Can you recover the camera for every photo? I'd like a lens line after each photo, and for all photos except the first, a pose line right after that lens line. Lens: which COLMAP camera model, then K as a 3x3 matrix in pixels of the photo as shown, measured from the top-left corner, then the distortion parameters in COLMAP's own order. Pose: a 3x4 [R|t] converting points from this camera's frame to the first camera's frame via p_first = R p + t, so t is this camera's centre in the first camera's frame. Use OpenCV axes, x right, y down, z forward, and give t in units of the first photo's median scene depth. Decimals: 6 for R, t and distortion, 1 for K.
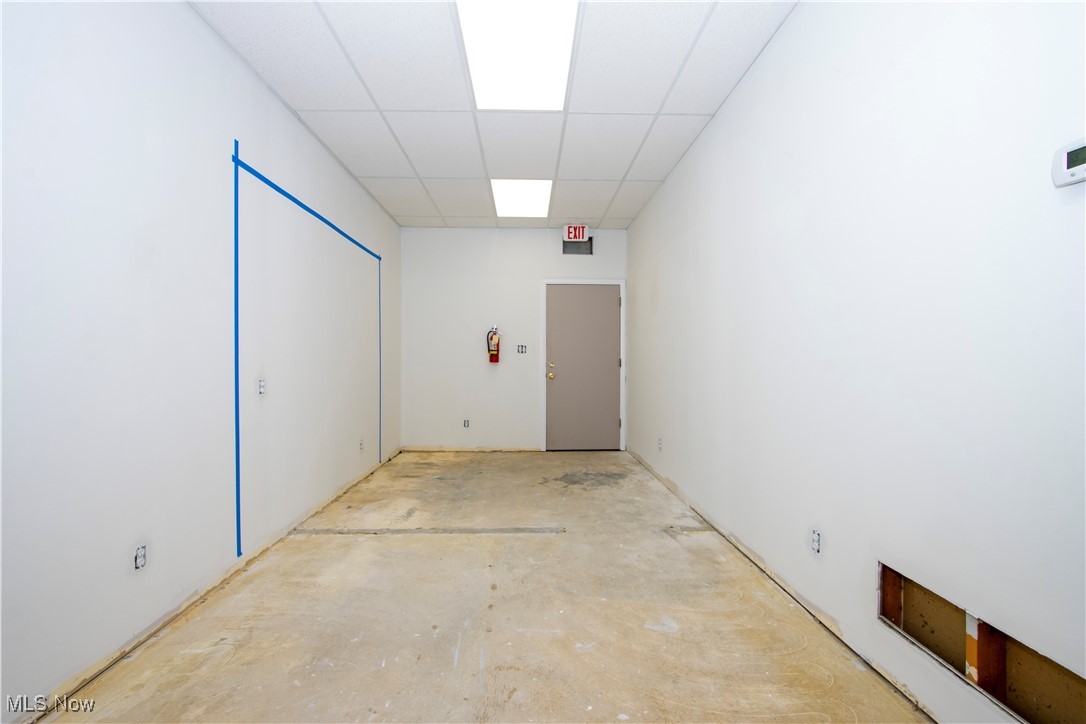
lens RADIAL K [[507.3, 0, 543.0], [0, 507.3, 362.0], [0, 0, 1]] dist [-0.022053, 0.005758]
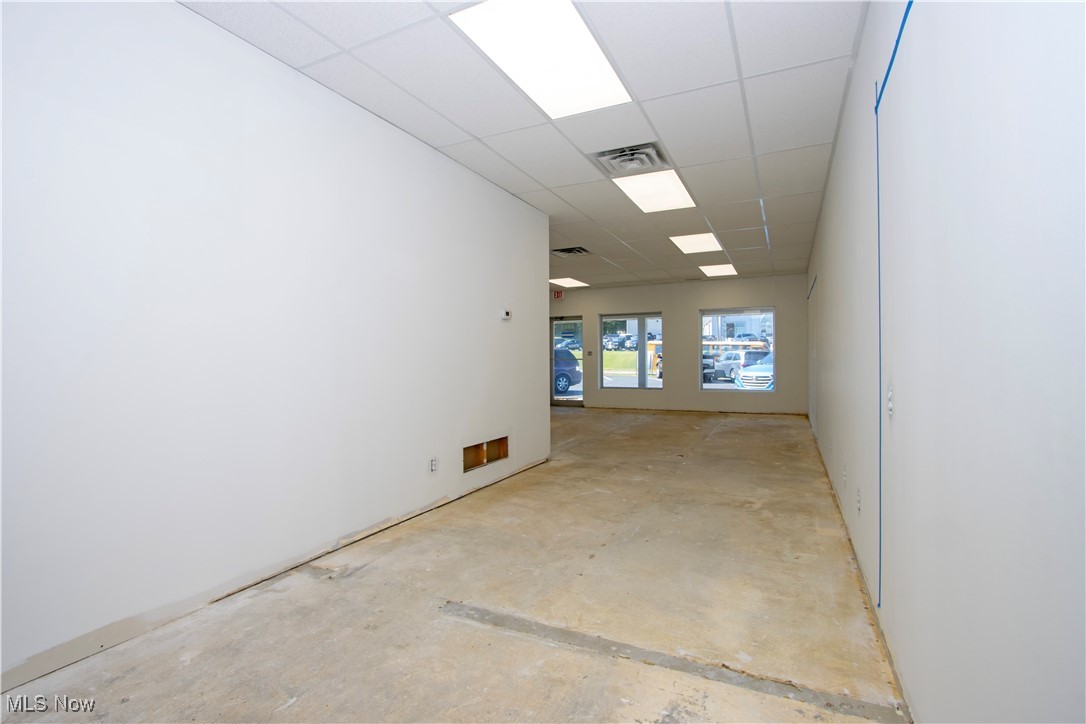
lens RADIAL K [[507.3, 0, 543.0], [0, 507.3, 362.0], [0, 0, 1]] dist [-0.022053, 0.005758]
pose [[-0.883672, 0.006245, 0.468066, -0.453947], [0.010822, 0.999916, 0.007090, -0.008665], [-0.467982, 0.011331, -0.883665, 1.729004]]
